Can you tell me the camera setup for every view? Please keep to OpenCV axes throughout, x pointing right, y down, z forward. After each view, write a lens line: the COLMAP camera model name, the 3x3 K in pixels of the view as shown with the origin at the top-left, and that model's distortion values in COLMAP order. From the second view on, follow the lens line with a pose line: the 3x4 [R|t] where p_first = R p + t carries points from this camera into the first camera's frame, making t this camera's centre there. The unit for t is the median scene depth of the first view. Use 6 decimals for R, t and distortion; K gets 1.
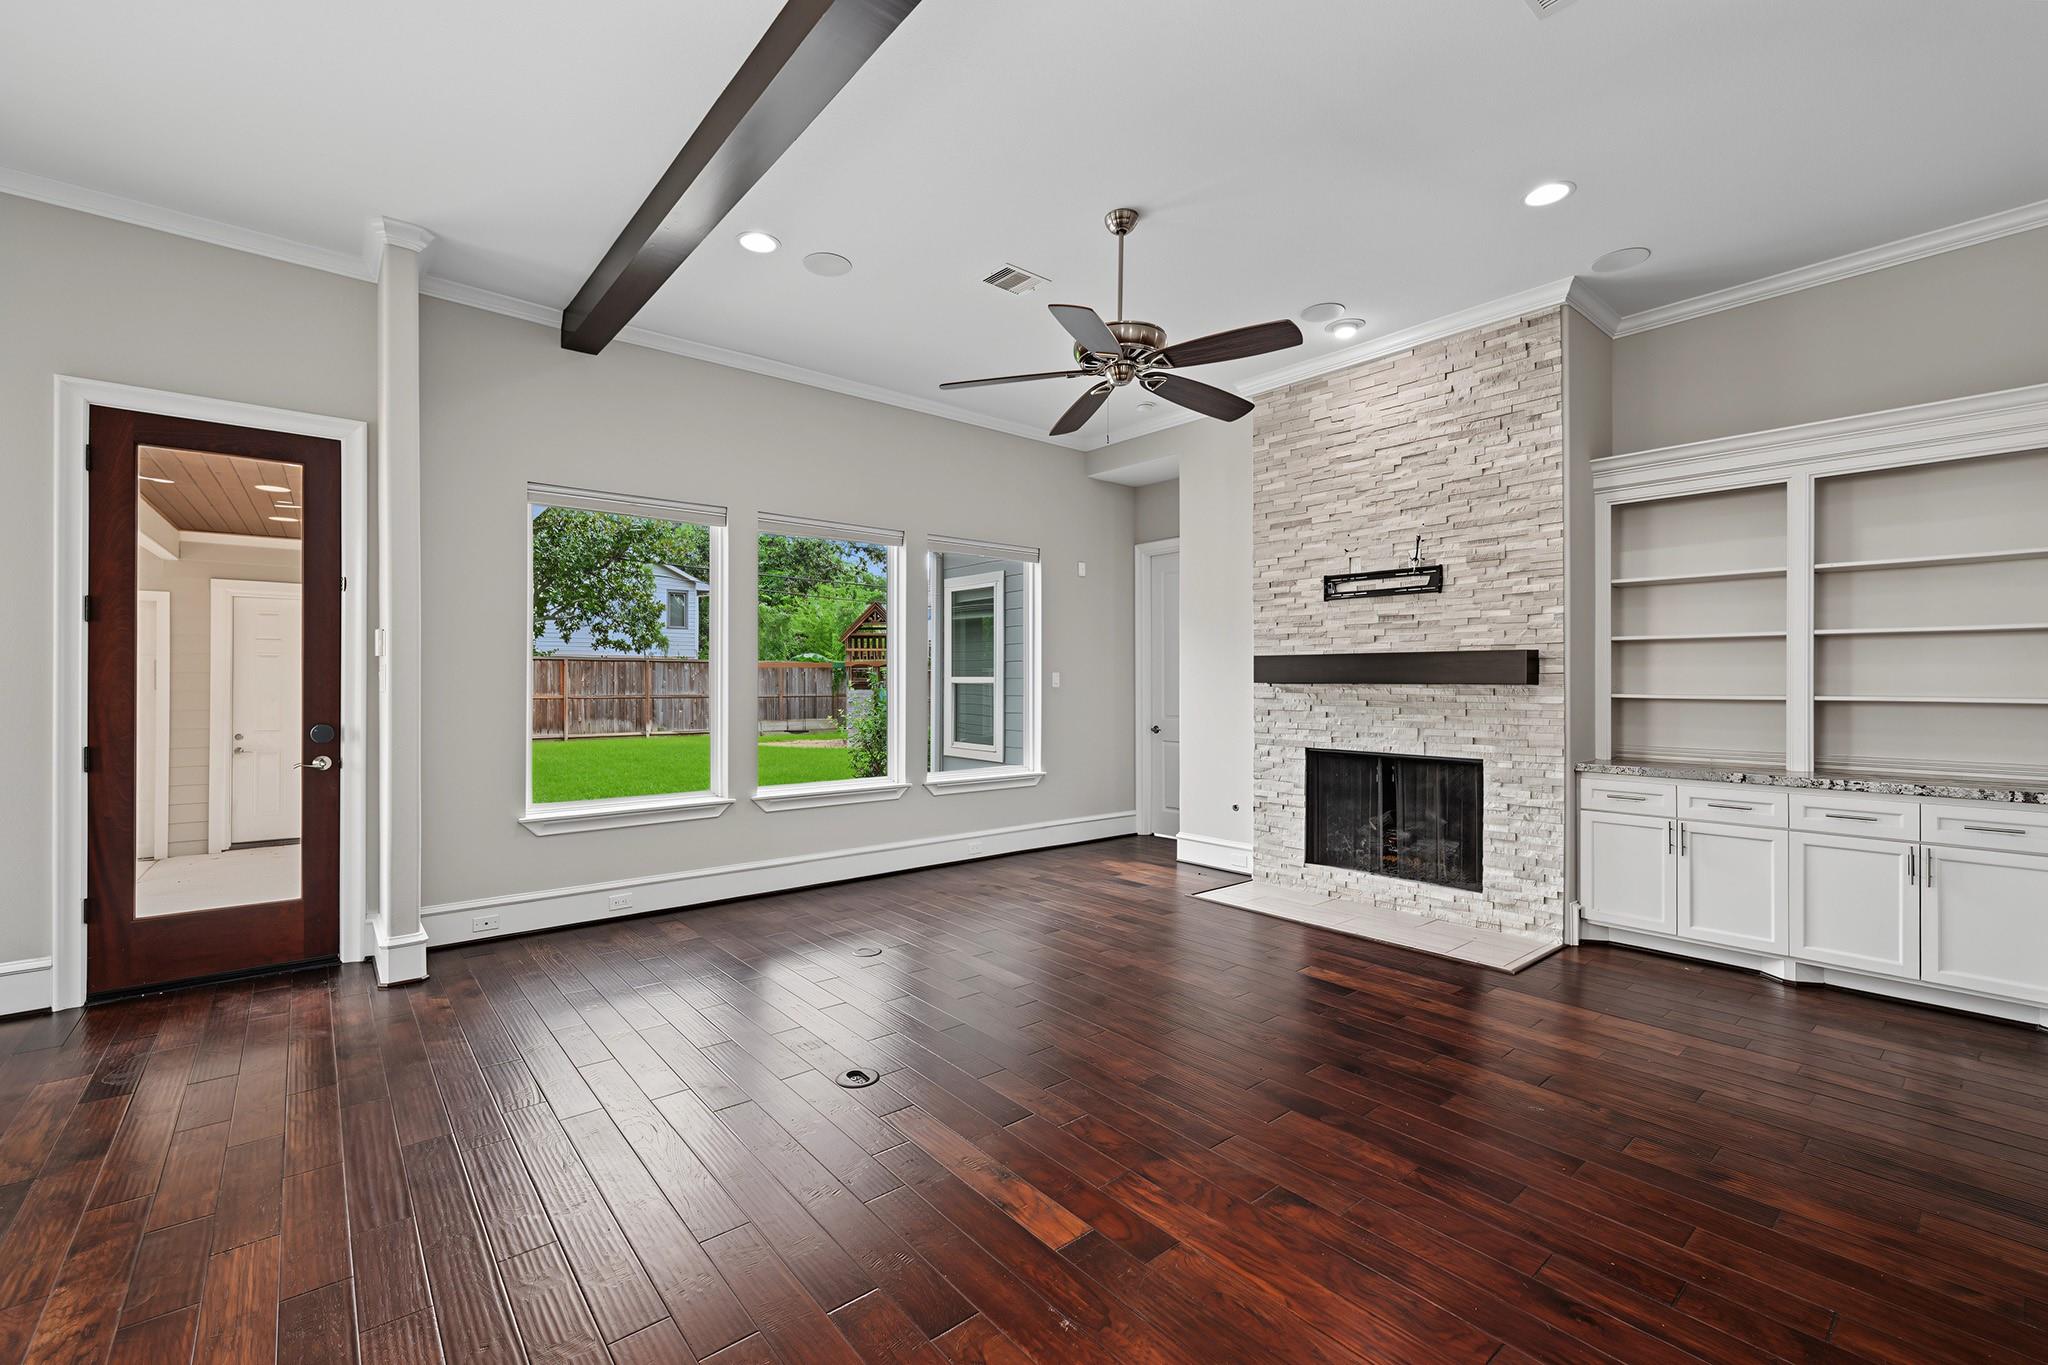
lens RADIAL K [[855.7, 0, 1020.2], [0, 855.7, 684.9], [0, 0, 1]] dist [-0.009707, 0.001726]
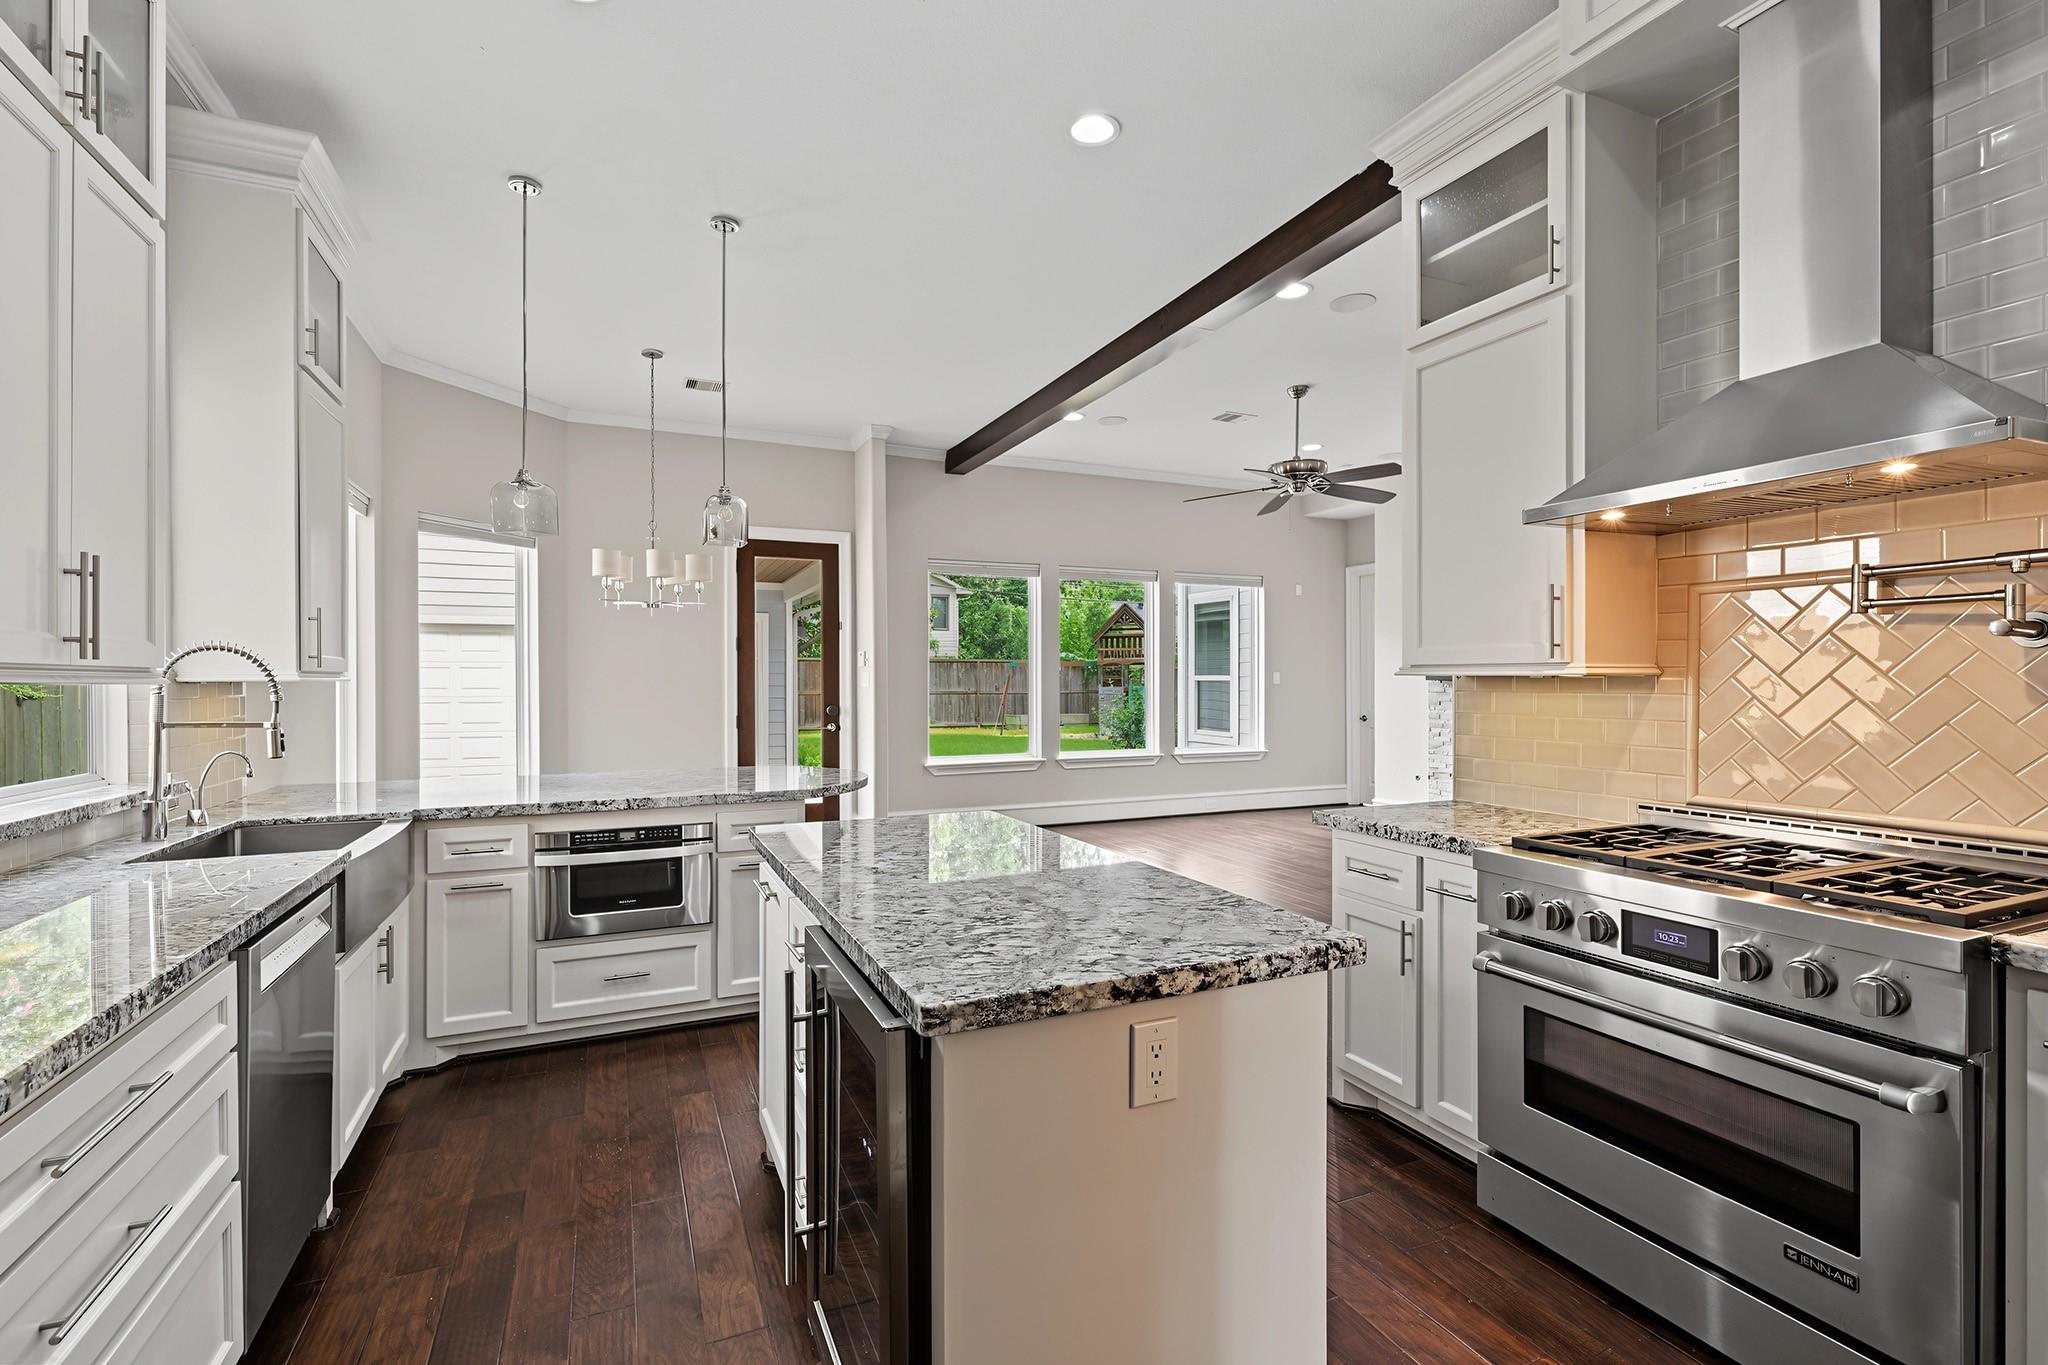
lens RADIAL K [[902.1, 0, 1034.4], [0, 902.1, 685.1], [0, 0, 1]] dist [-0.001636, -0.000473]
pose [[0.966296, -0.001621, -0.257430, 0.056844], [0.002635, 0.999990, 0.003592, -0.001392], [0.257422, -0.004149, 0.966290, -0.557180]]
